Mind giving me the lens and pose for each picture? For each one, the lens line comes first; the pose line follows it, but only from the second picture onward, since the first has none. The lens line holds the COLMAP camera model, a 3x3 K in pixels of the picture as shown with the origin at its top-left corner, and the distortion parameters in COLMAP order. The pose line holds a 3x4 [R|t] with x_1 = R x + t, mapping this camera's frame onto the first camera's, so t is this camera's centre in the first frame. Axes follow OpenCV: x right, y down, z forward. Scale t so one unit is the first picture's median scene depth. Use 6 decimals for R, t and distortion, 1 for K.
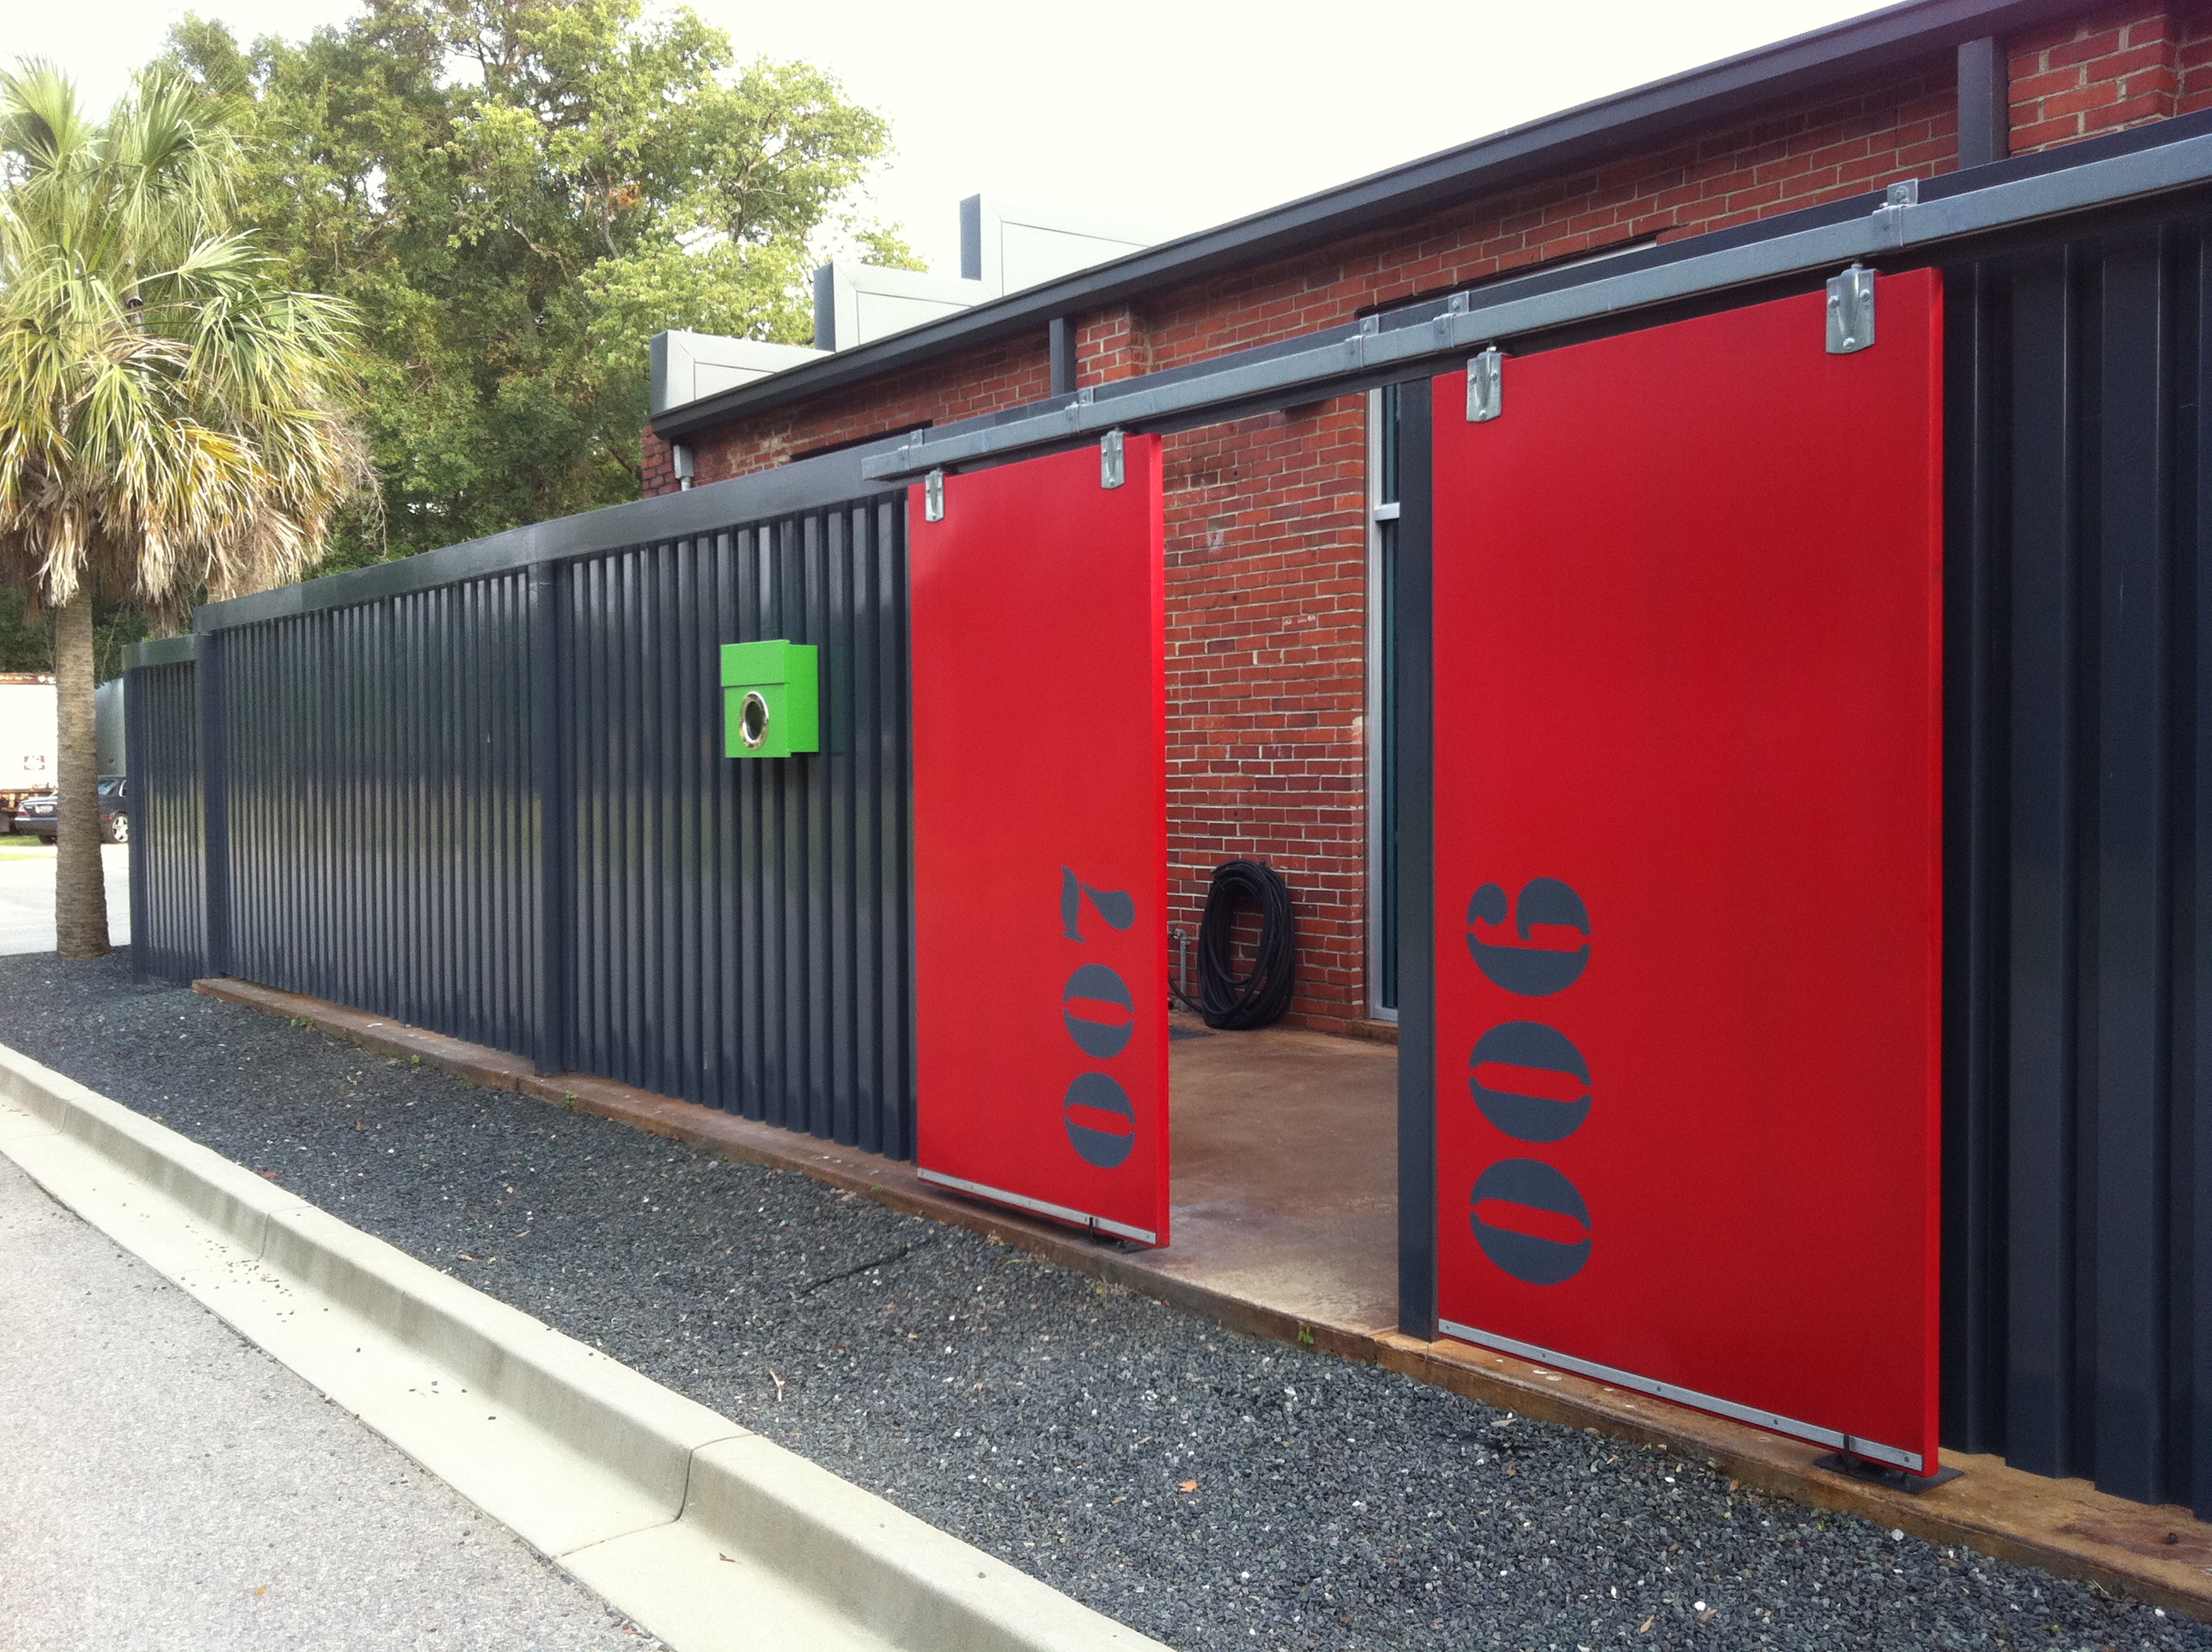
lens RADIAL K [[2162.6, 0, 1105.2], [0, 2162.6, 828.3], [0, 0, 1]] dist [-0.037713, 0.000000]
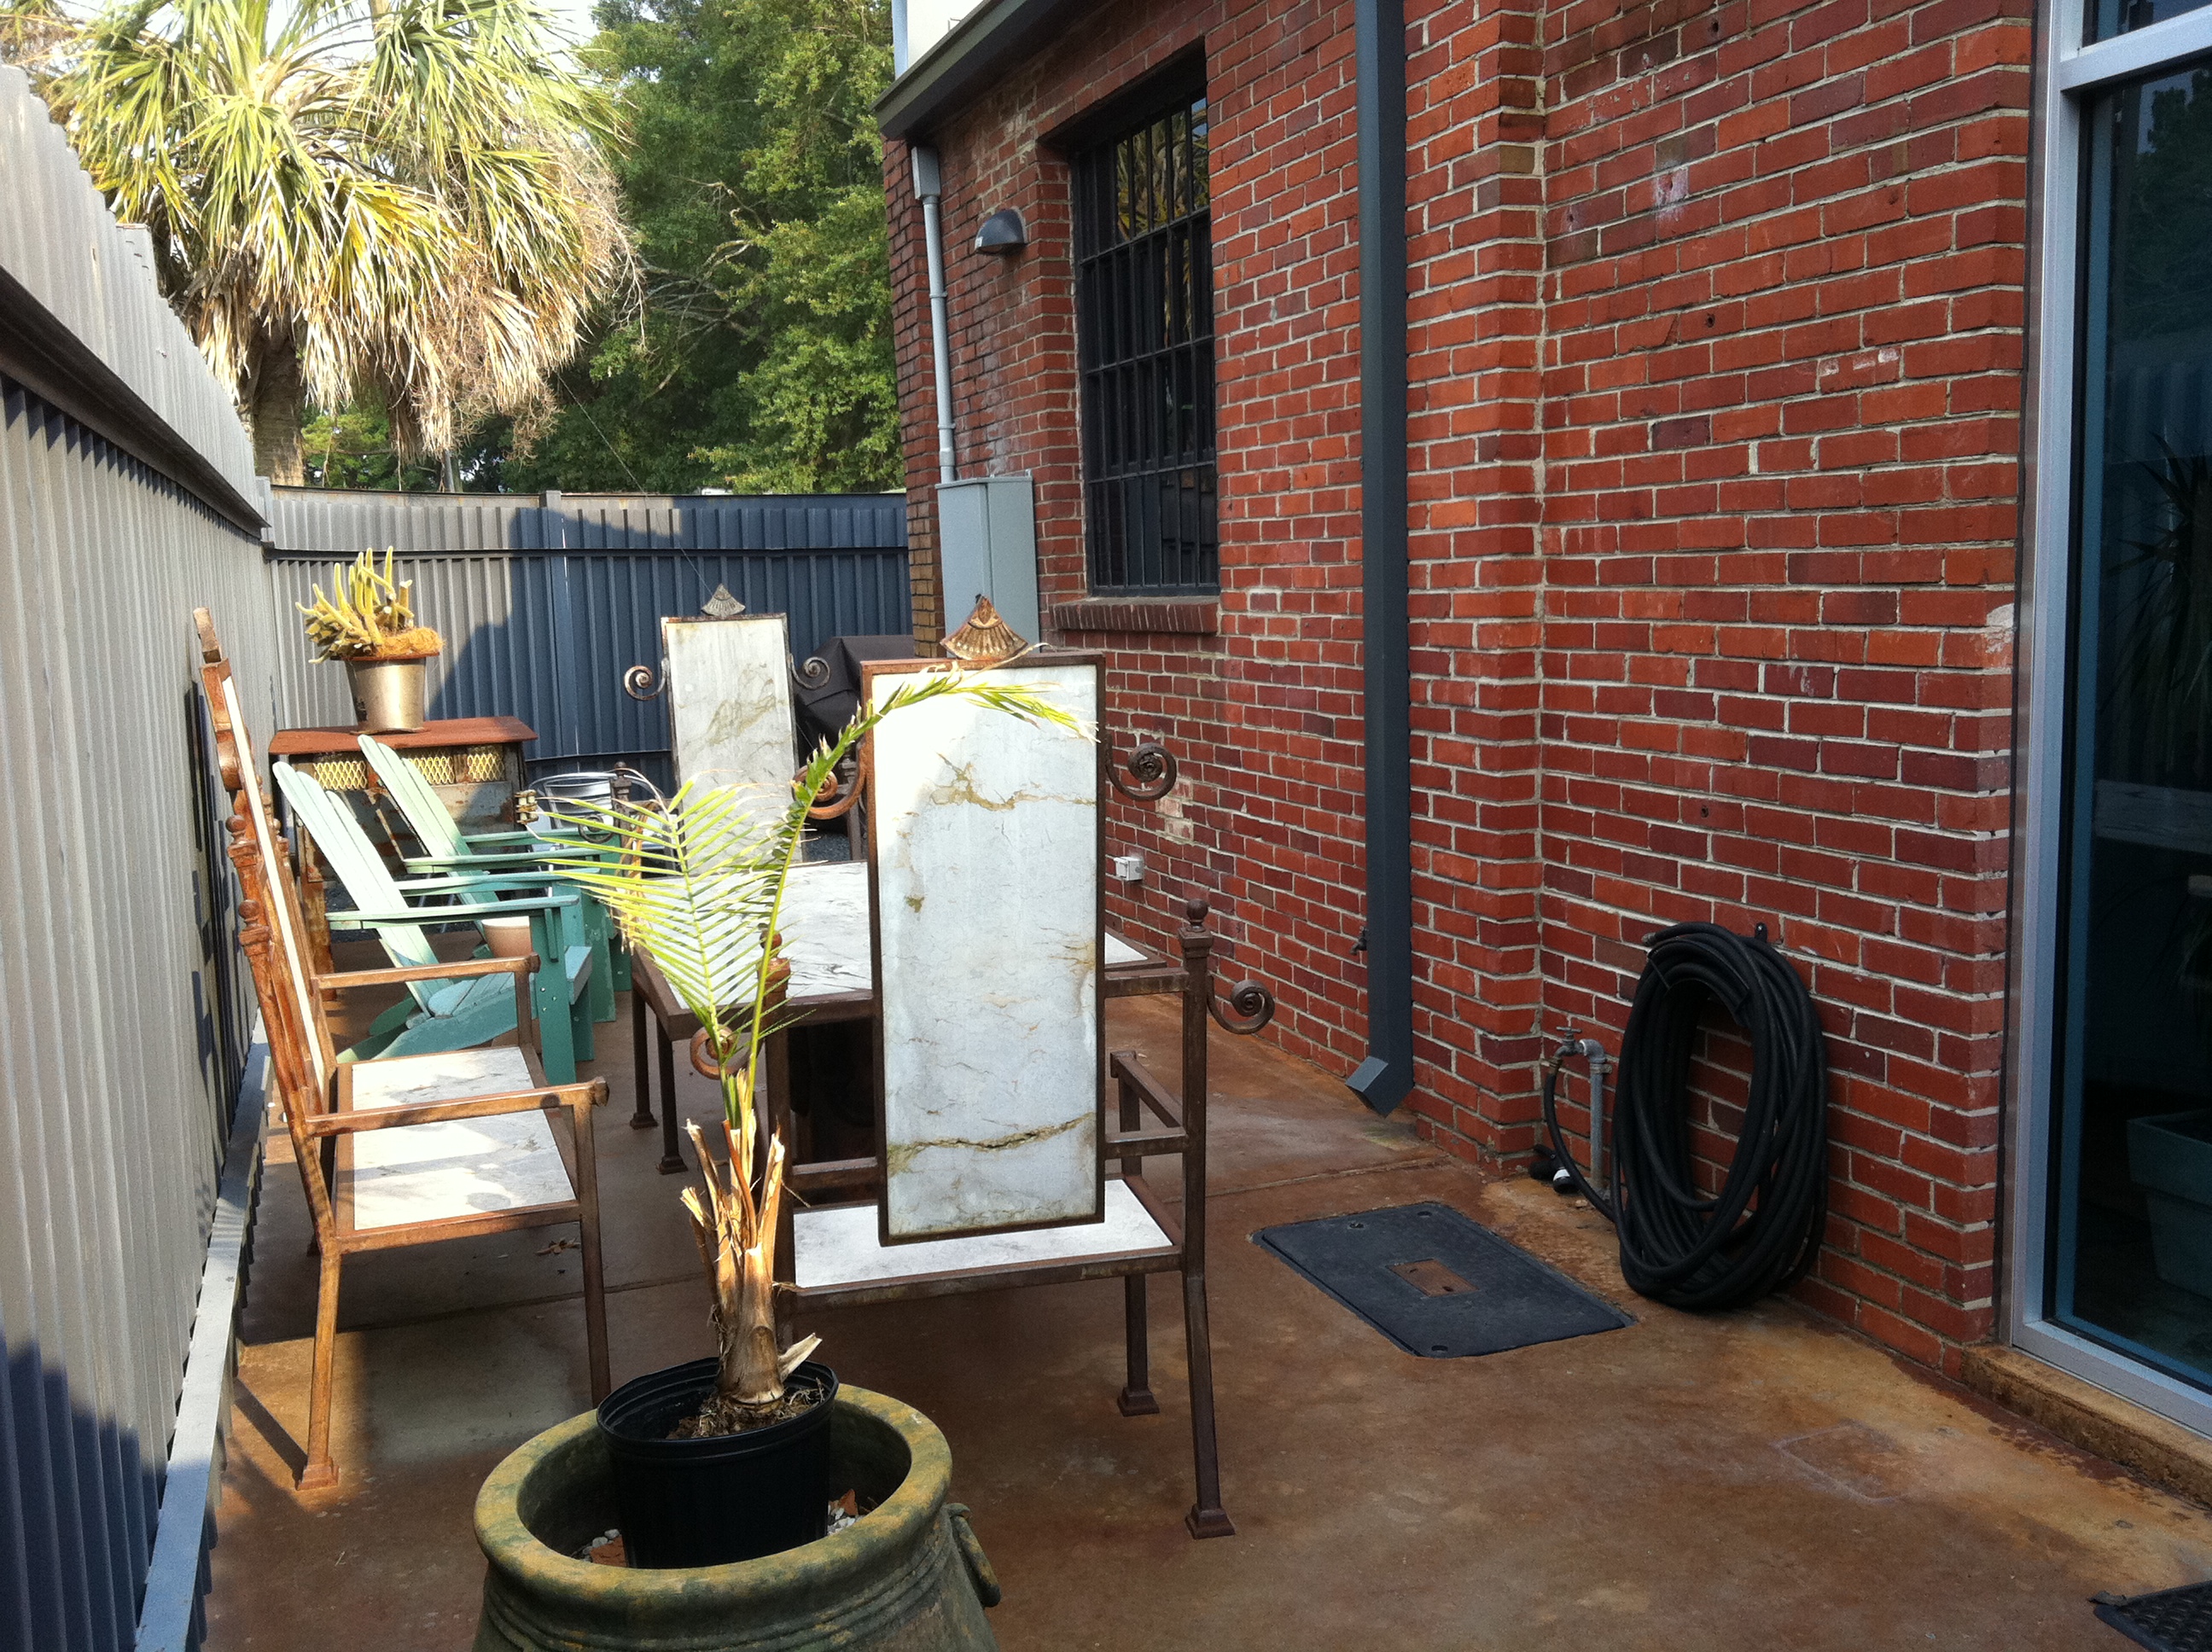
lens RADIAL K [[2162.6, 0, 1110.7], [0, 2162.6, 820.5], [0, 0, 1]] dist [-0.037713, 0.000000]
pose [[0.960587, 0.019386, -0.277303, 0.067746], [0.005395, 0.996077, 0.088322, -0.046244], [0.277928, -0.086337, 0.956714, 0.555604]]
